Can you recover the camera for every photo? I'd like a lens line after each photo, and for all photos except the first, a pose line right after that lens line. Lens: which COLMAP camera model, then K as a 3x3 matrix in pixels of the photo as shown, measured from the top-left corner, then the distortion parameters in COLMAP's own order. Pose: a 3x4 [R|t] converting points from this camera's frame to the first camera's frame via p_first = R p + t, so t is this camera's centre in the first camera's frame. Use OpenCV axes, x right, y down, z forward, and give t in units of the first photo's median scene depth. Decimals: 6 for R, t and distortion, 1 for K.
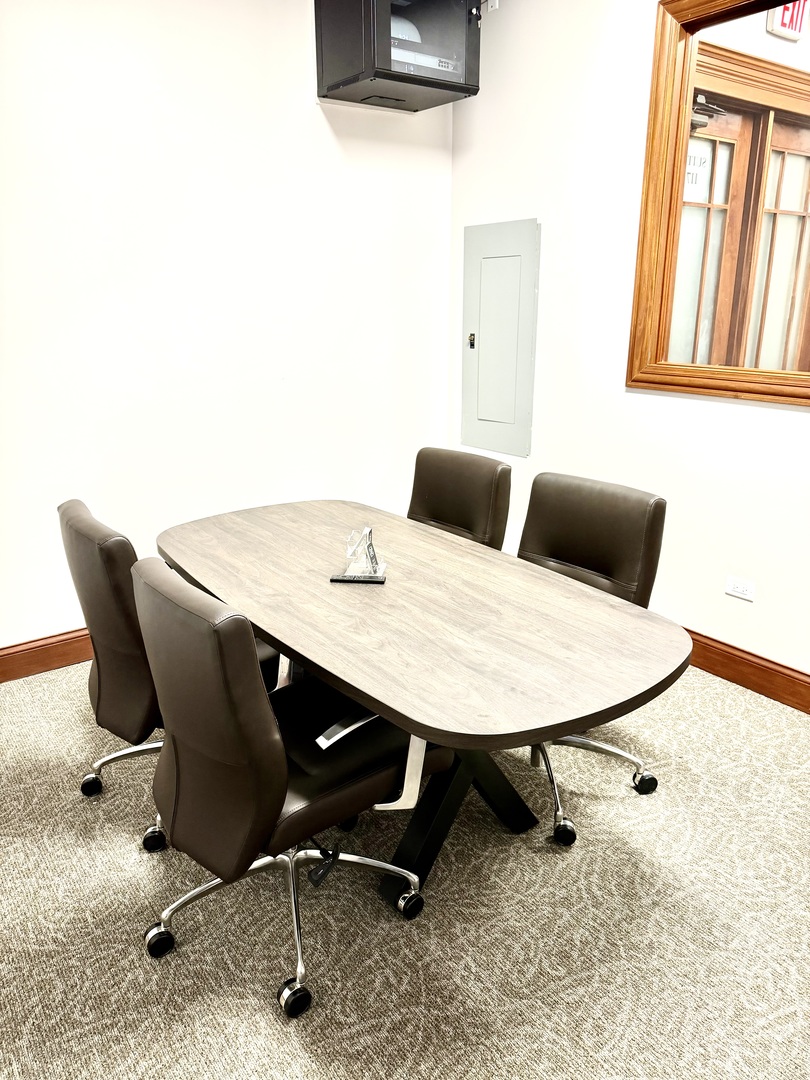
lens RADIAL K [[766.2, 0, 399.5], [0, 766.2, 536.9], [0, 0, 1]] dist [0.005849, -0.021864]
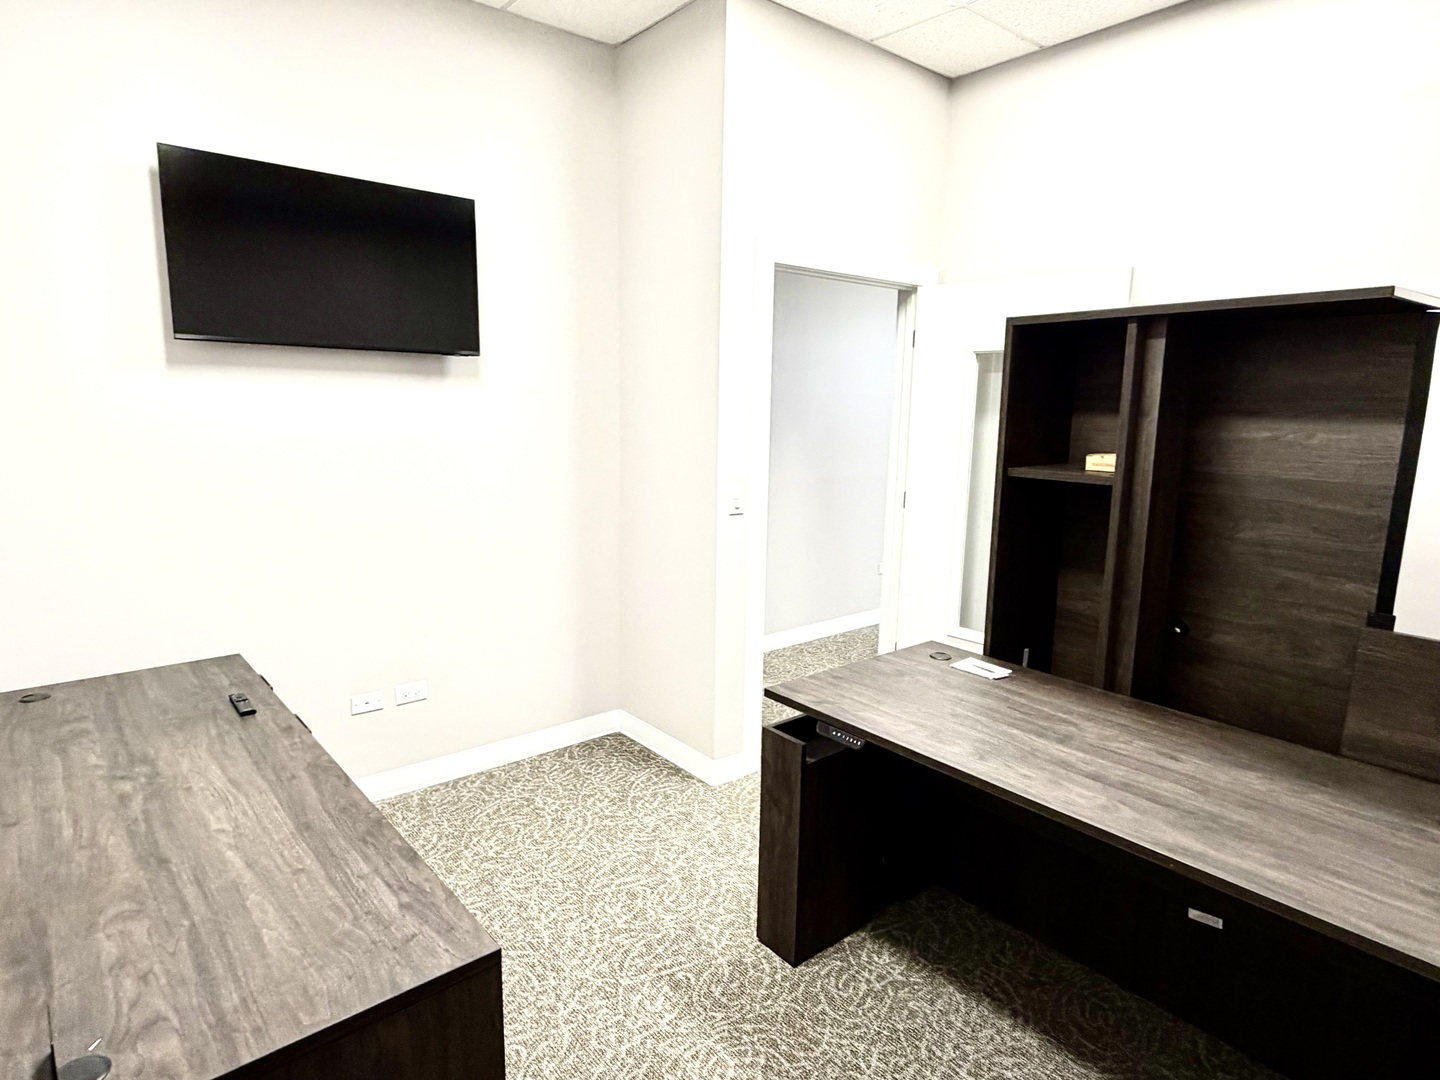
lens RADIAL K [[821.5, 0, 727.0], [0, 821.5, 537.7], [0, 0, 1]] dist [0.001196, 0.000269]
pose [[0.998061, 0.017954, 0.059592, -0.371340], [-0.009483, 0.990178, -0.139488, 0.019030], [-0.061511, 0.138652, 0.988429, -0.009289]]
